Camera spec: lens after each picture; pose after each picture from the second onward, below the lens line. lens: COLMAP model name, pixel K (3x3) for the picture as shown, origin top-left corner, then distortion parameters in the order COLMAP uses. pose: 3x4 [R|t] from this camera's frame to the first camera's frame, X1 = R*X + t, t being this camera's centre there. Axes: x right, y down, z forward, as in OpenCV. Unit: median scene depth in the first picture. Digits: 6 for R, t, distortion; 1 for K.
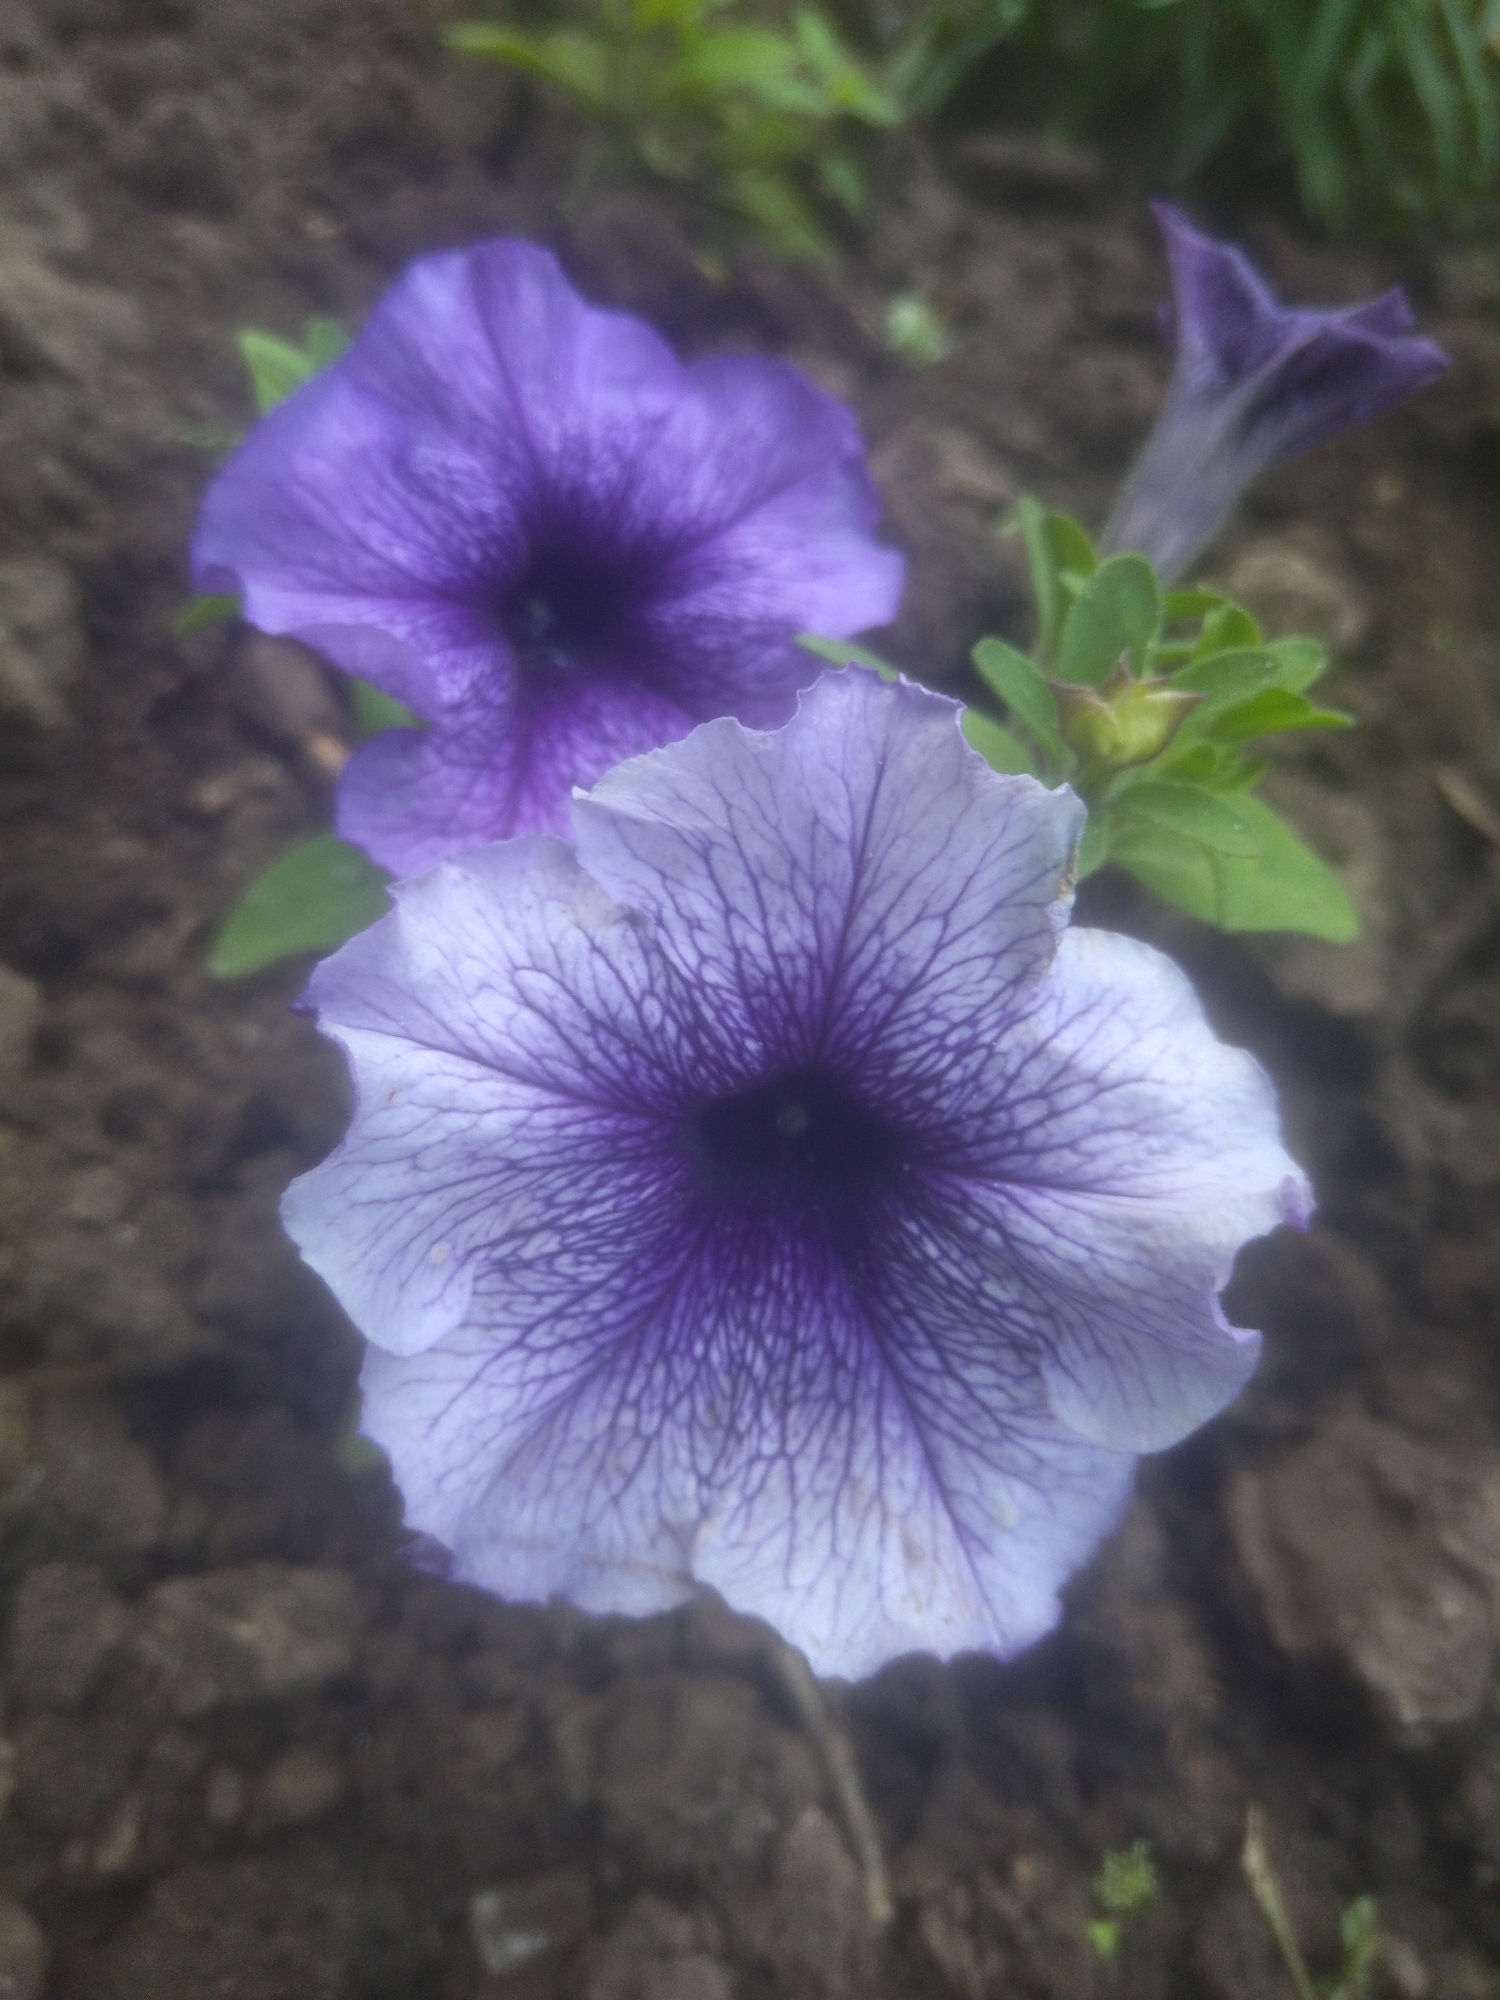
lens RADIAL K [[1562.7, 0, 687.5], [0, 1562.7, 998.2], [0, 0, 1]] dist [0.004719, -0.009085]
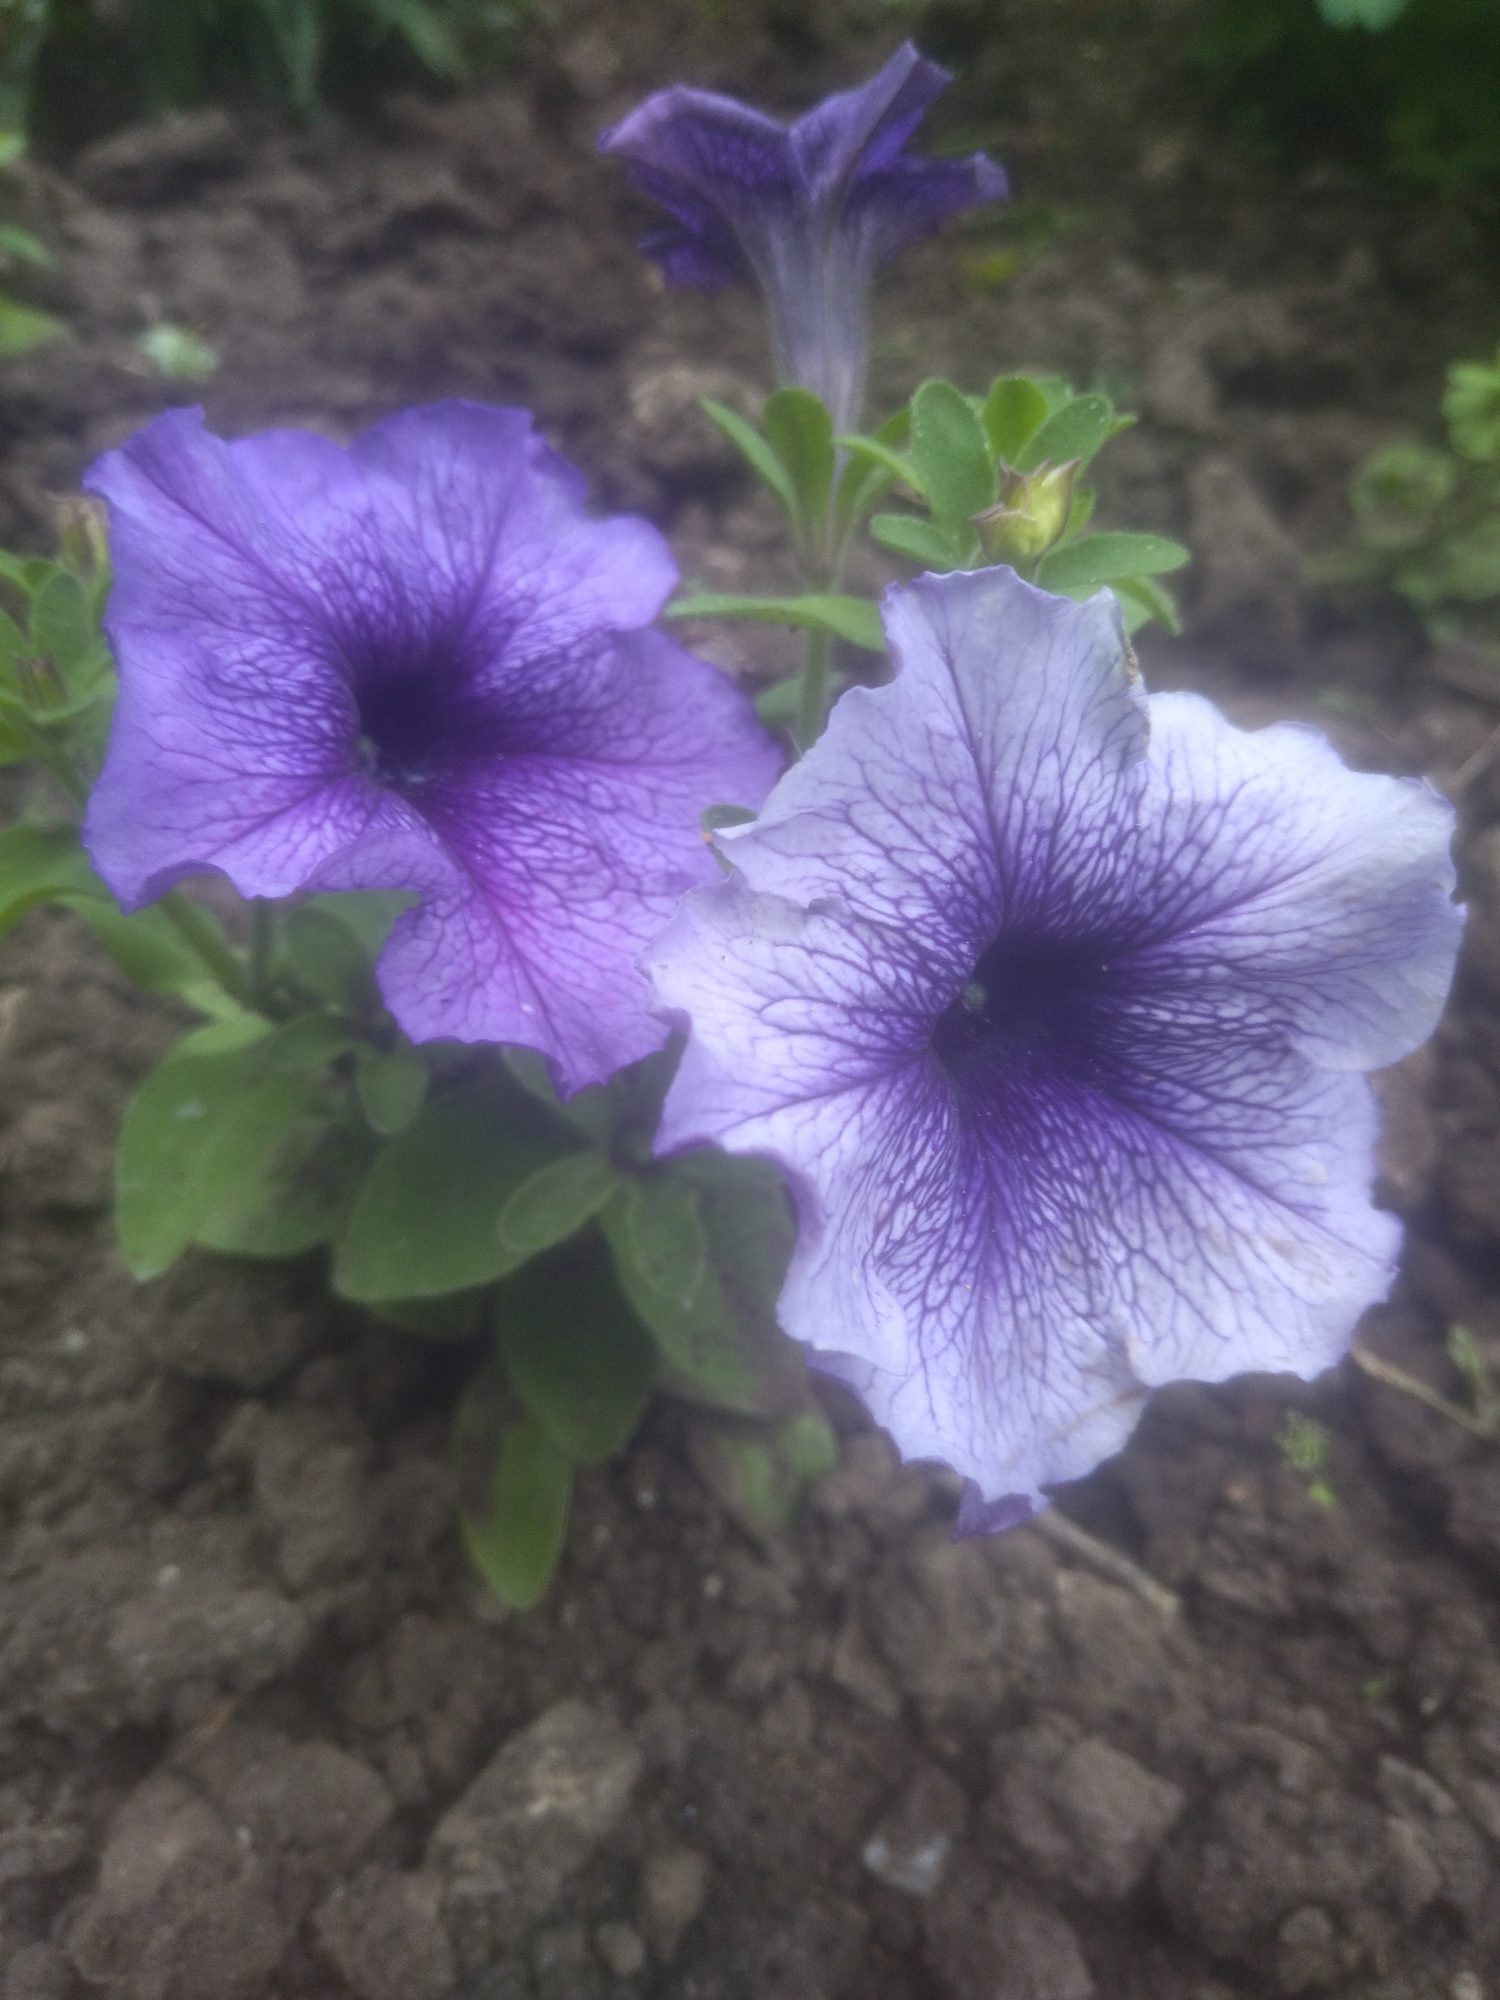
lens RADIAL K [[1590.9, 0, 750.0], [0, 1590.9, 1000.0], [0, 0, 1]] dist [-0.000247, 0.004453]
pose [[0.787536, -0.559459, 0.258441, -0.376965], [0.545455, 0.827966, 0.130196, -0.162569], [-0.286820, 0.038435, 0.957213, 0.003656]]
